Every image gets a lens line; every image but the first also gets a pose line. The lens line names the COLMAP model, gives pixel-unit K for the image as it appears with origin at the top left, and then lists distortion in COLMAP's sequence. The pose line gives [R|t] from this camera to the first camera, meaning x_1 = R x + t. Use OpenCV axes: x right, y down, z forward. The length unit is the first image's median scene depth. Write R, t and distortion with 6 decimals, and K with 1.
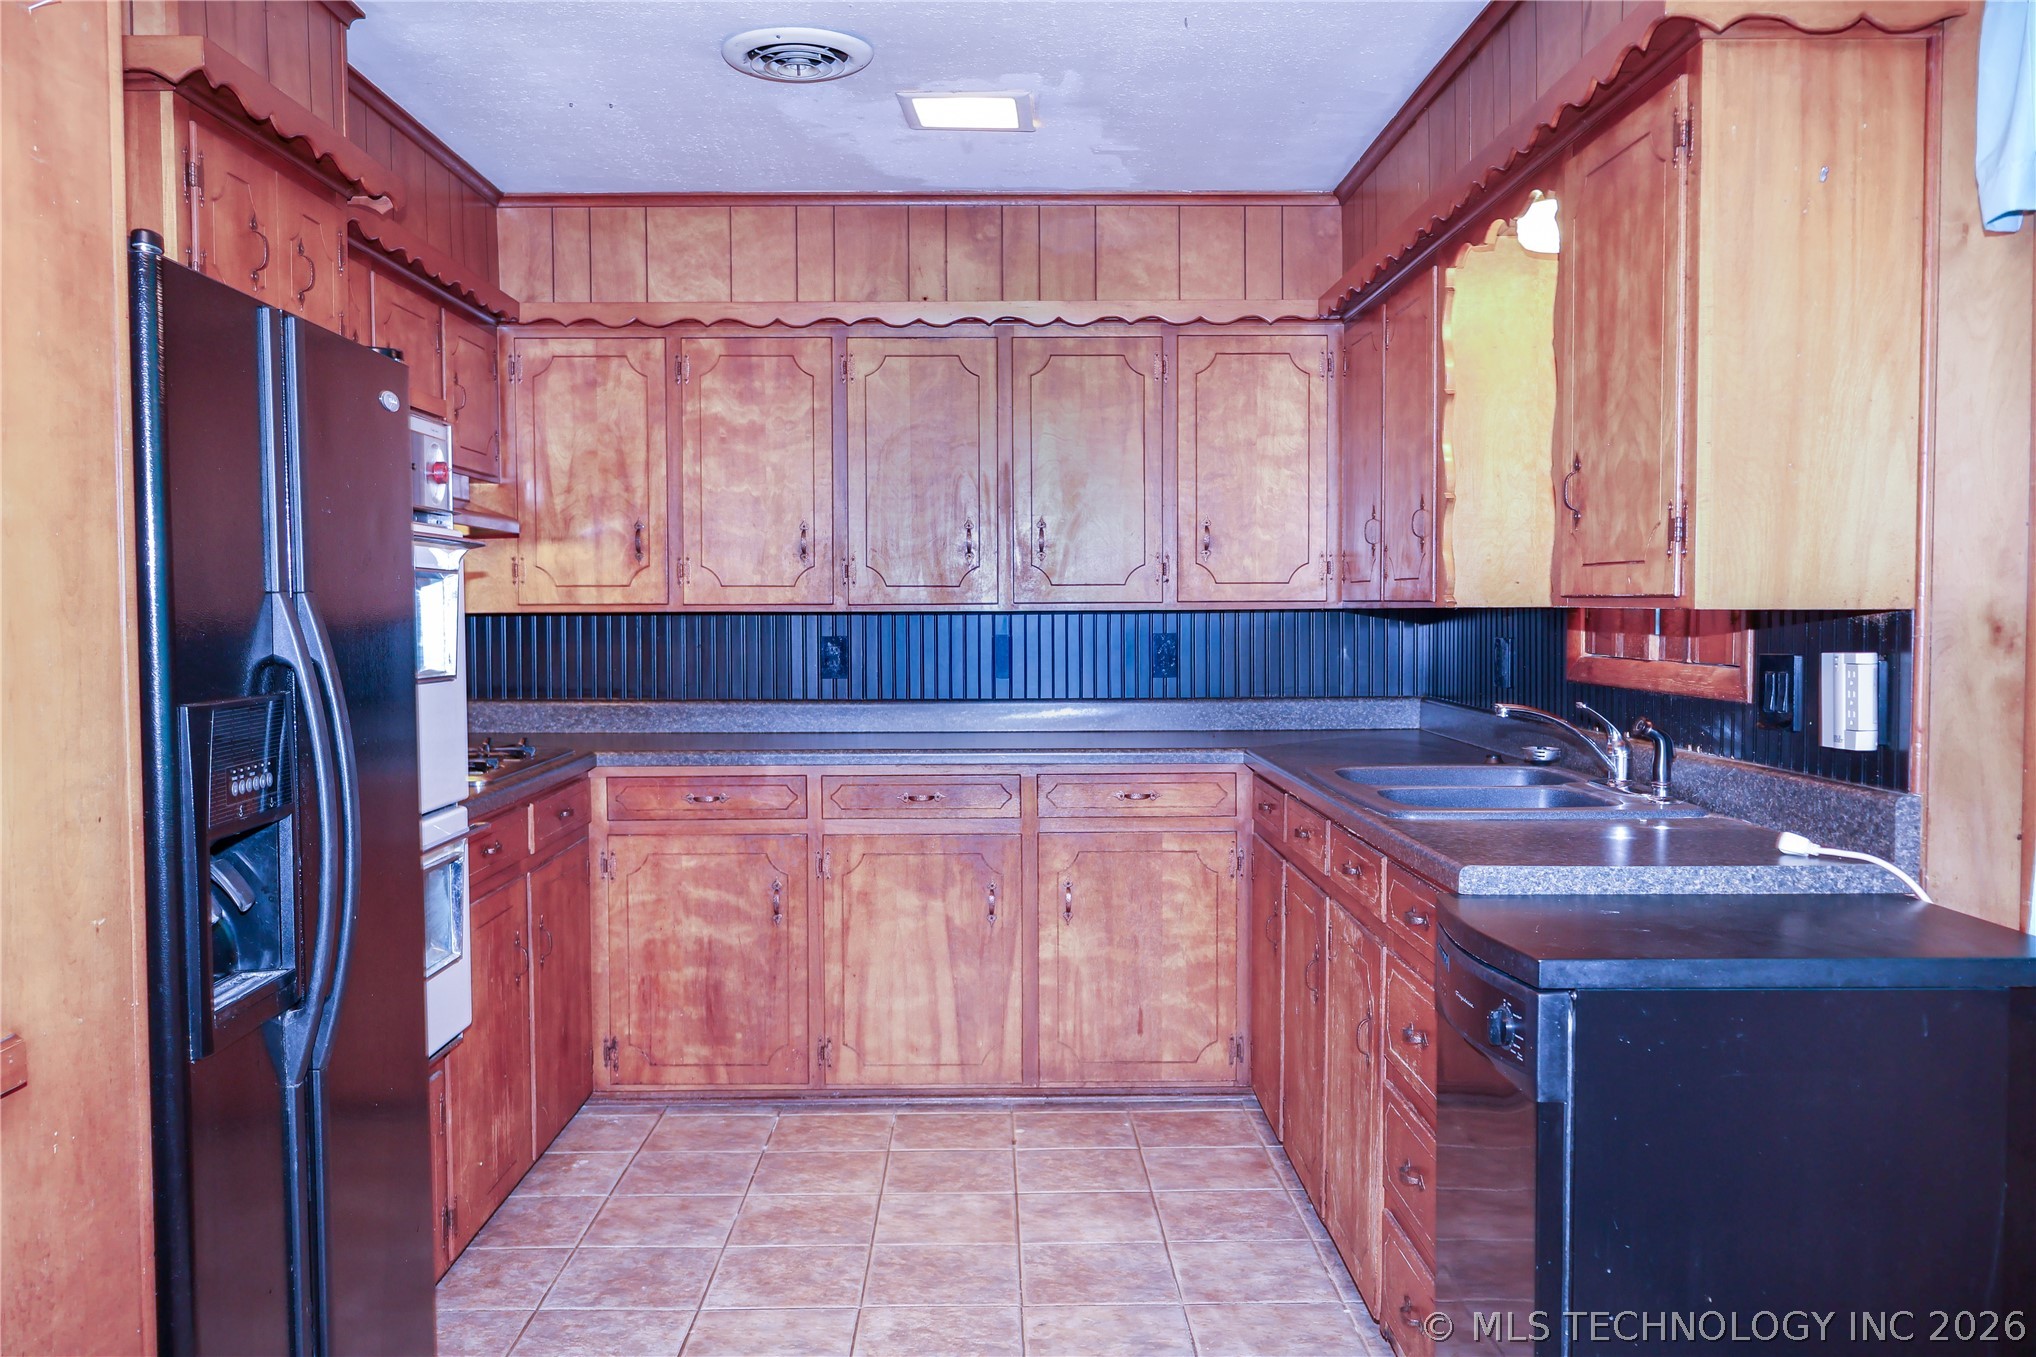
lens RADIAL K [[1700.1, 0, 1021.3], [0, 1700.1, 678.7], [0, 0, 1]] dist [-0.018879, 0.018465]
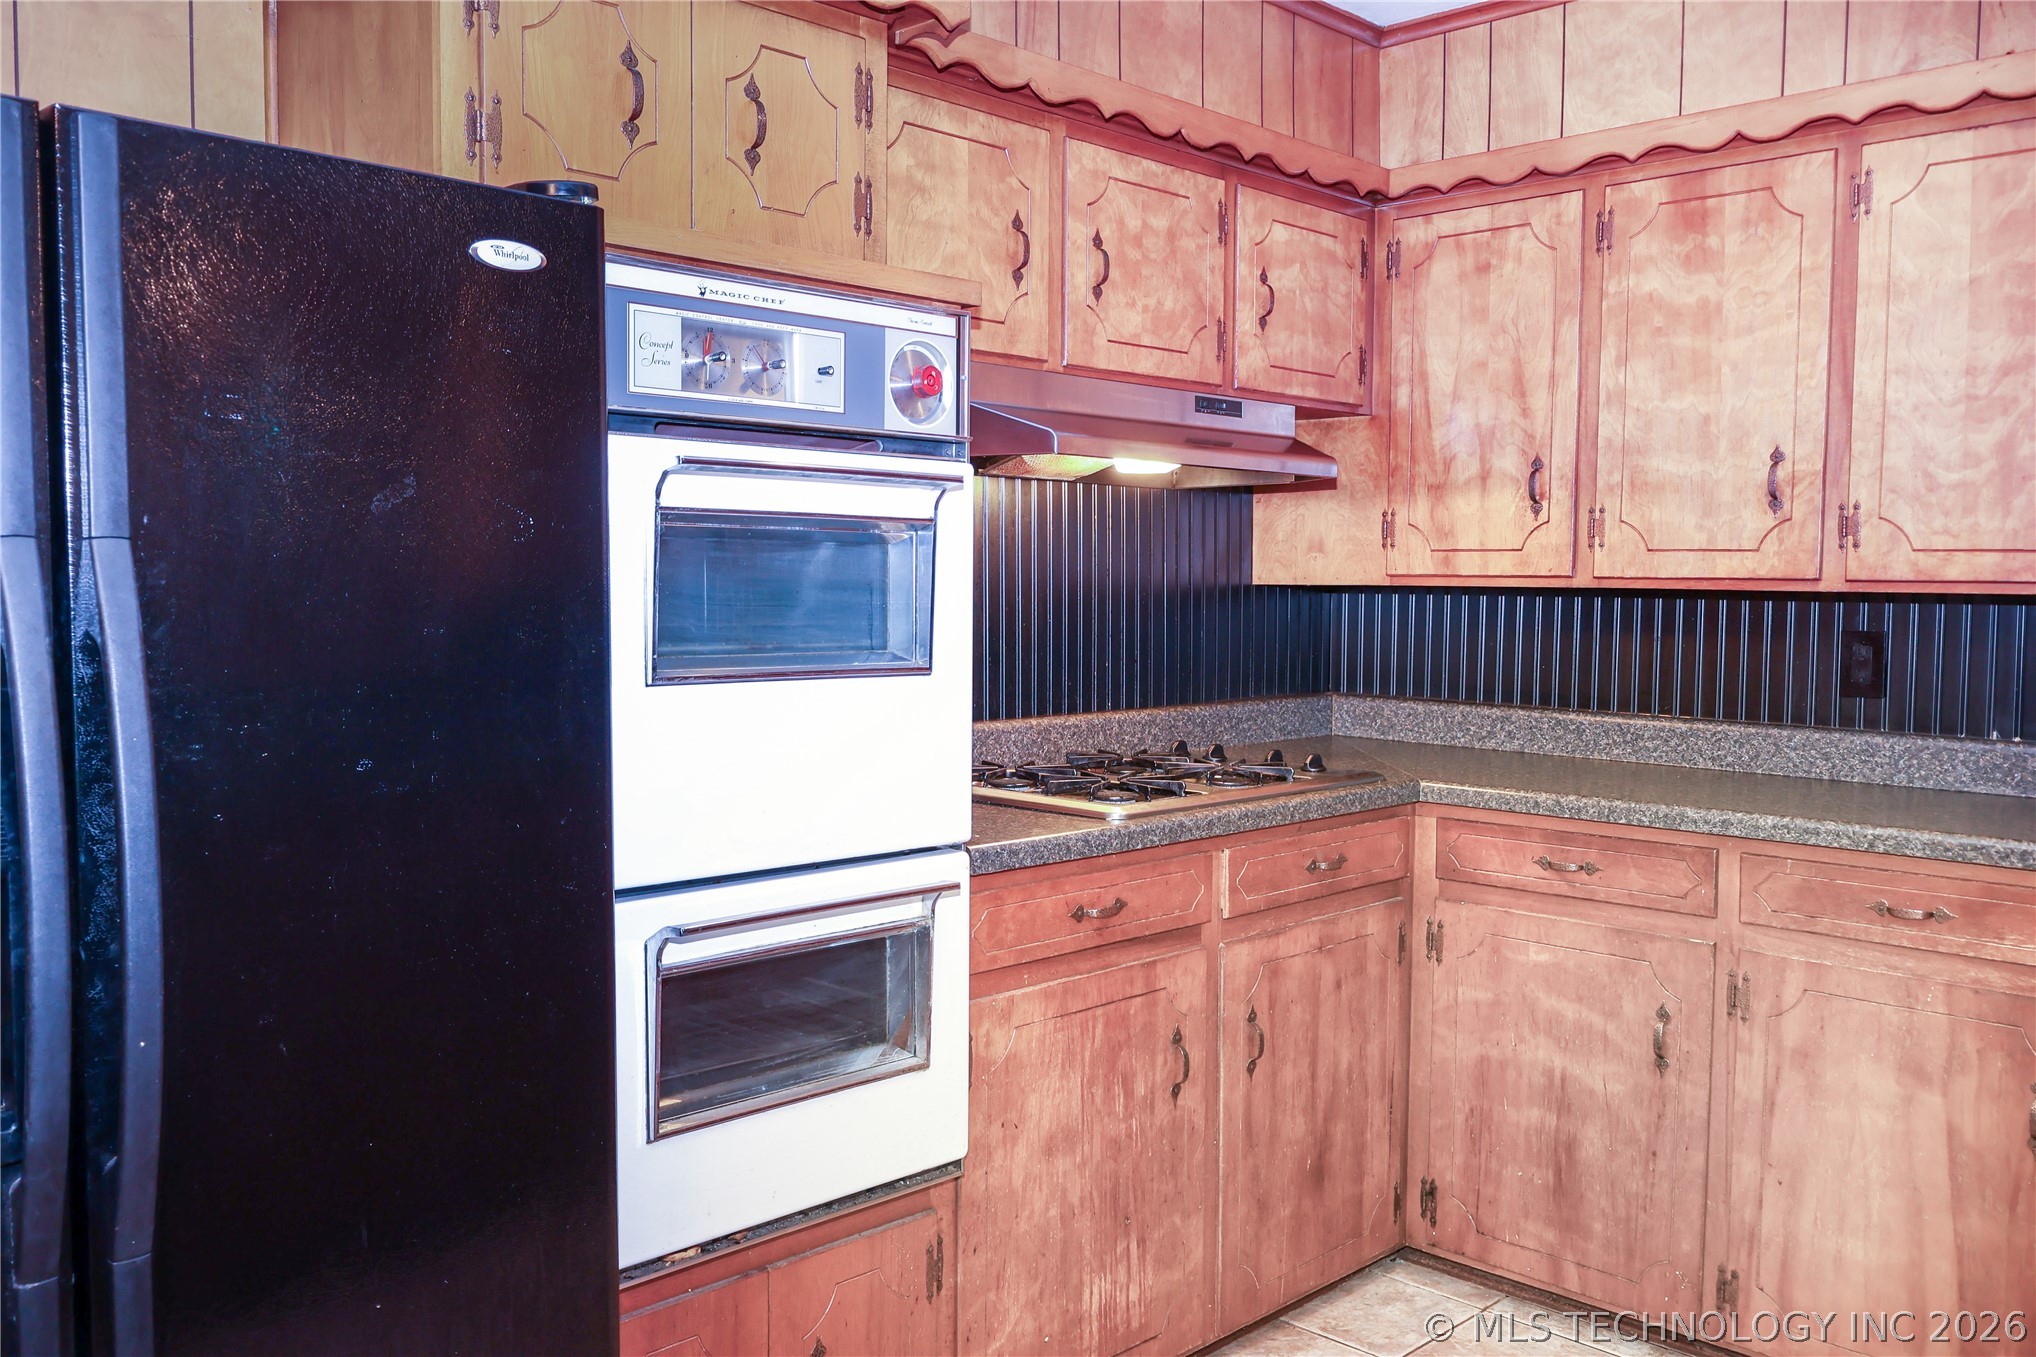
lens RADIAL K [[1700.1, 0, 1012.6], [0, 1700.1, 680.1], [0, 0, 1]] dist [-0.018879, 0.018465]
pose [[0.697907, 0.053904, -0.714156, 0.130397], [-0.043929, 0.998508, 0.032438, -0.014173], [0.714839, 0.008733, 0.699234, 0.355666]]
